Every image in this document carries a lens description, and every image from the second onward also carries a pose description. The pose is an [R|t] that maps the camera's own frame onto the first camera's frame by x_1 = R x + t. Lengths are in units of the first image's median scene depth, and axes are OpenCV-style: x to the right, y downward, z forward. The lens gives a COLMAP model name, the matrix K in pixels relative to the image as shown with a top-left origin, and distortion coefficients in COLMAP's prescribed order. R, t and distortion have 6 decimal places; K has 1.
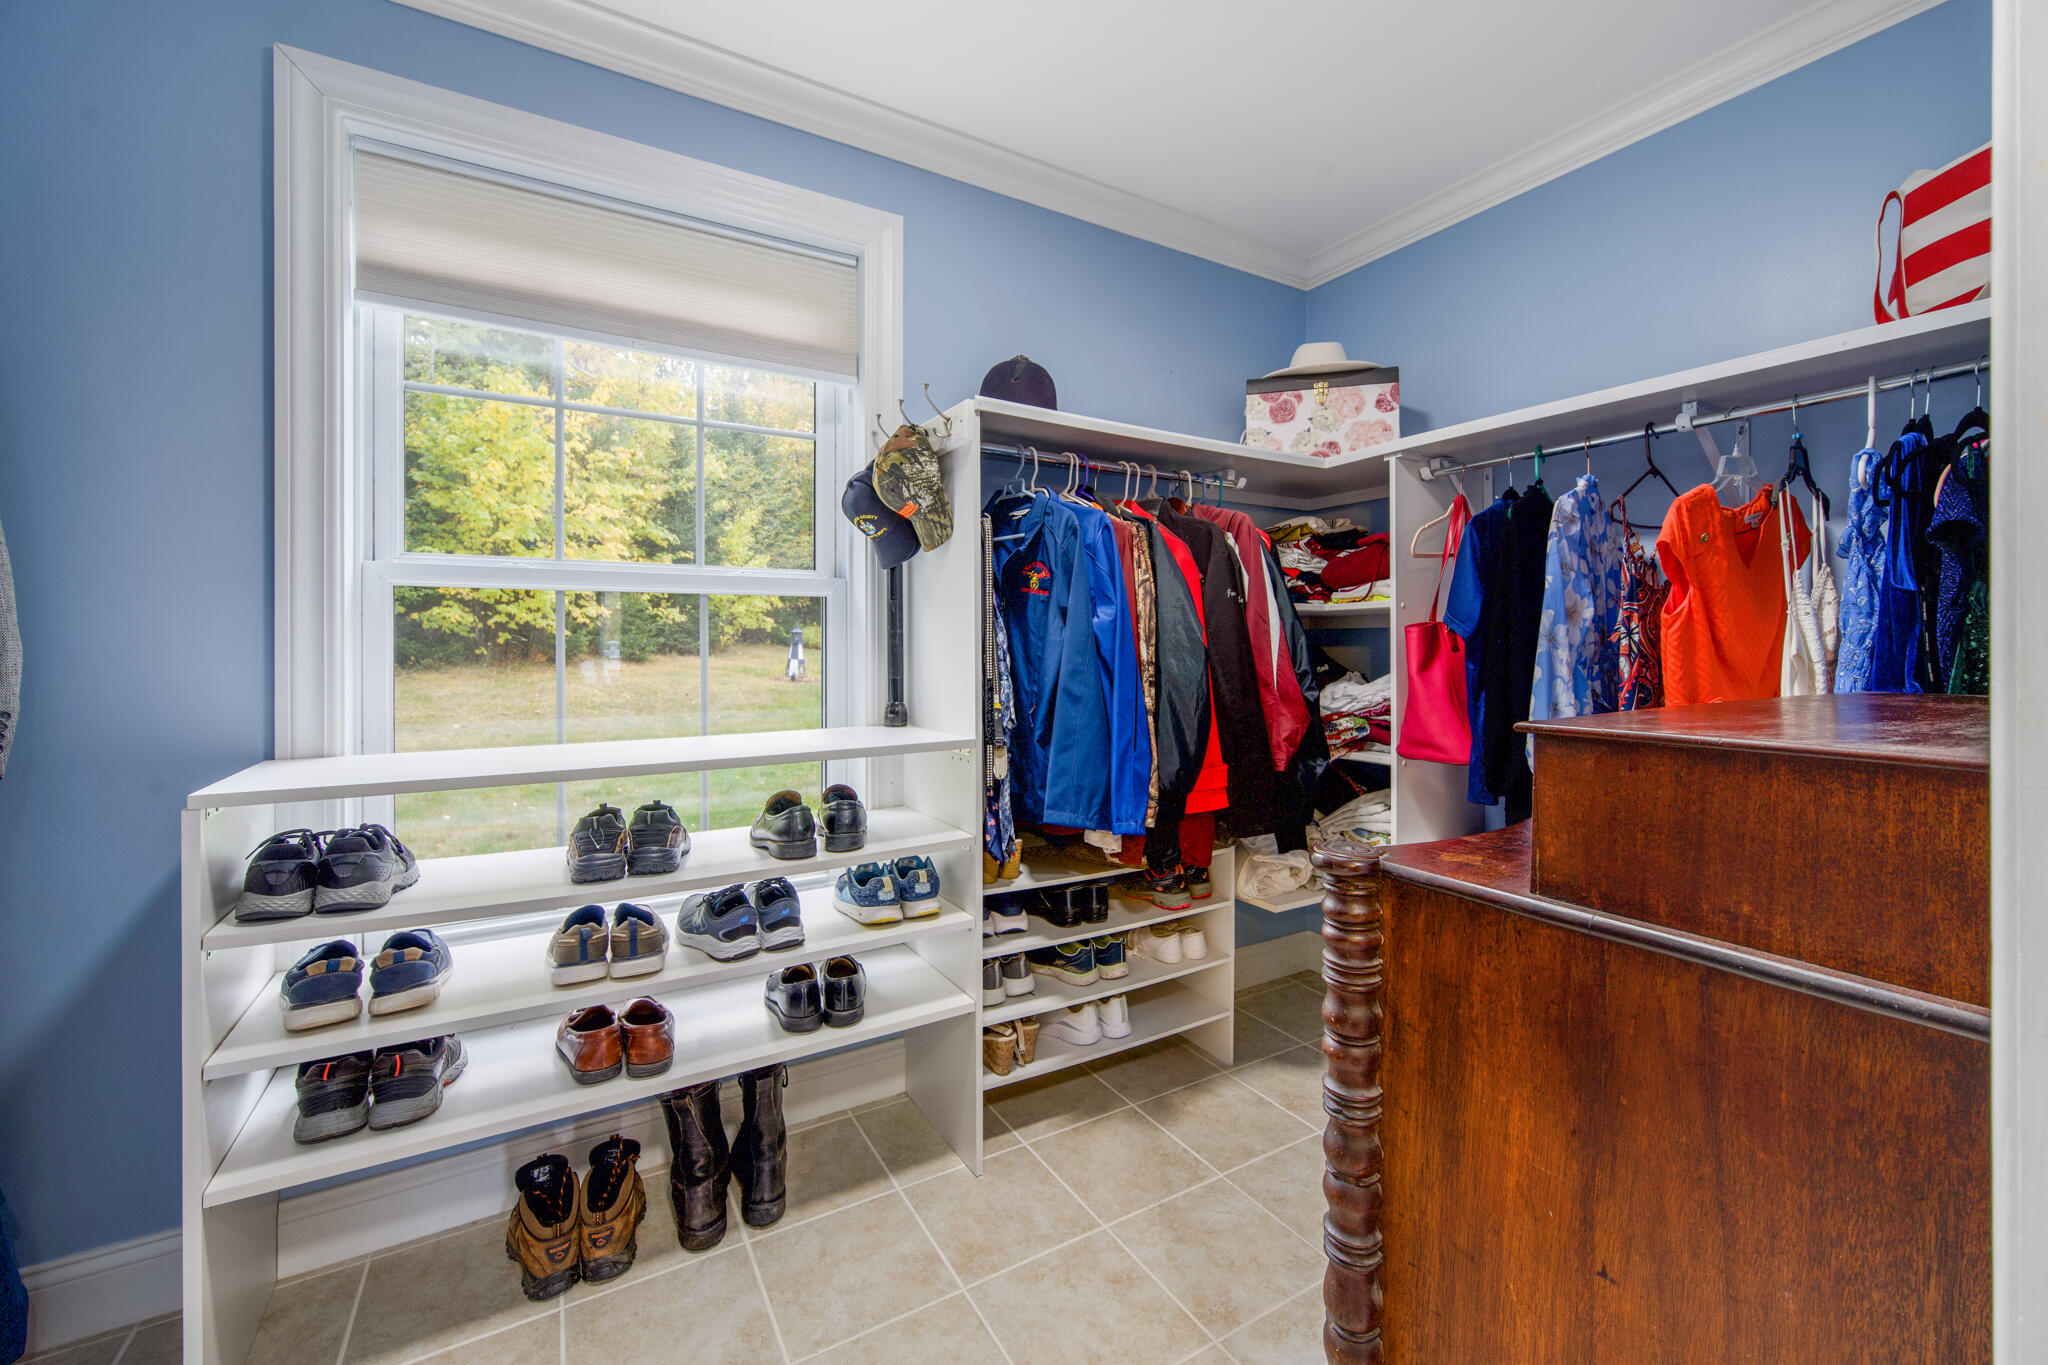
lens RADIAL K [[825.1, 0, 1014.4], [0, 825.1, 672.3], [0, 0, 1]] dist [0.000124, -0.000284]
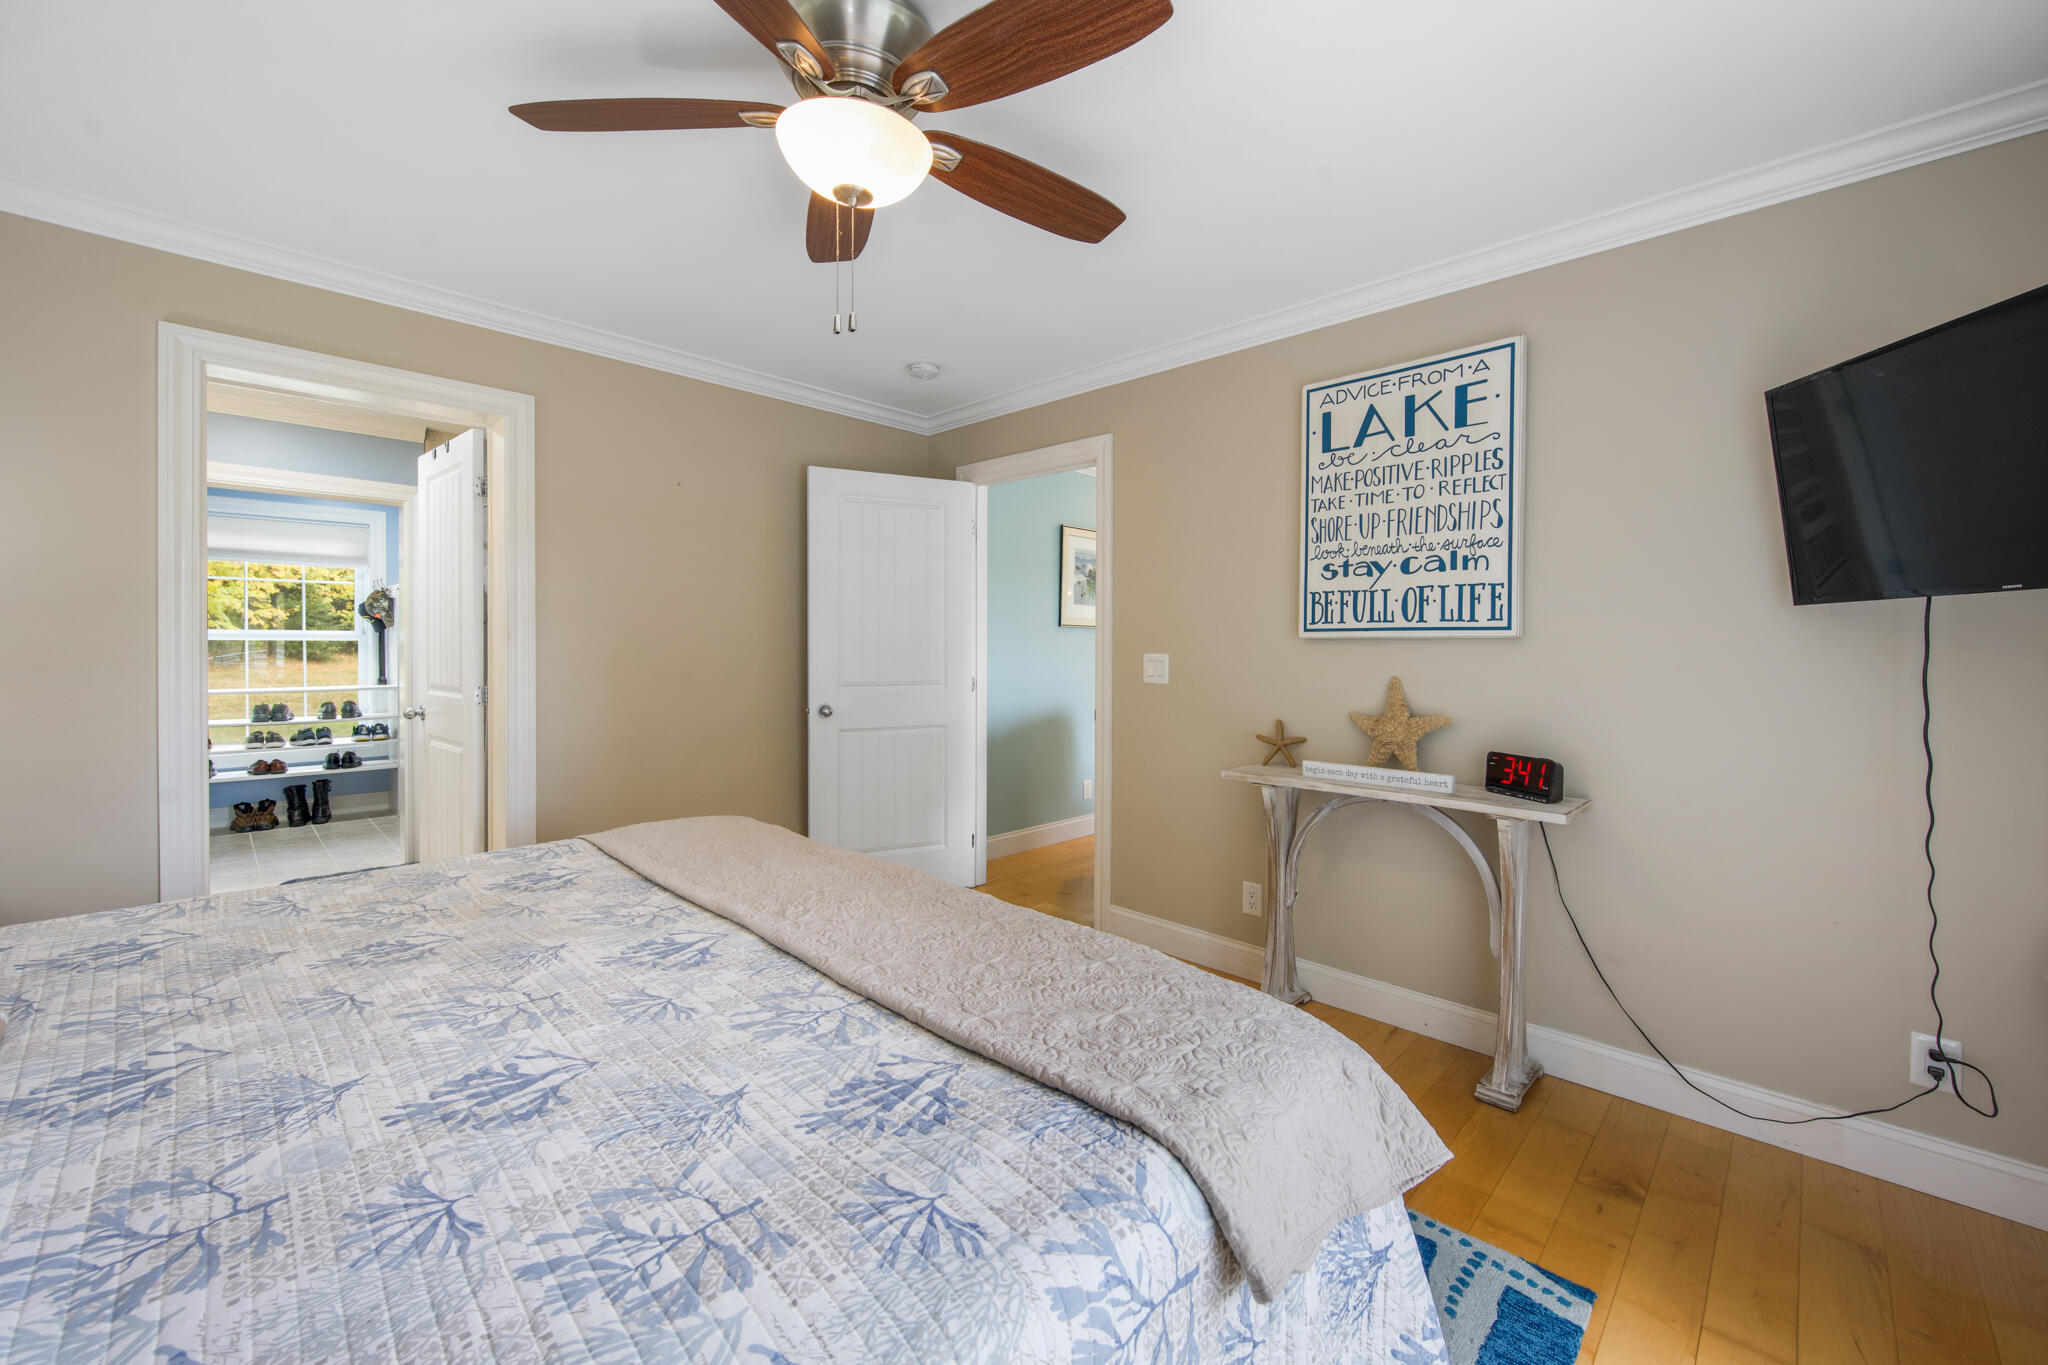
lens RADIAL K [[825.1, 0, 1029.5], [0, 825.1, 673.4], [0, 0, 1]] dist [0.000124, -0.000284]
pose [[0.963478, -0.002393, 0.267776, 1.676693], [0.001752, 0.999995, 0.002631, 0.026116], [-0.267781, -0.002066, 0.963478, -3.201710]]
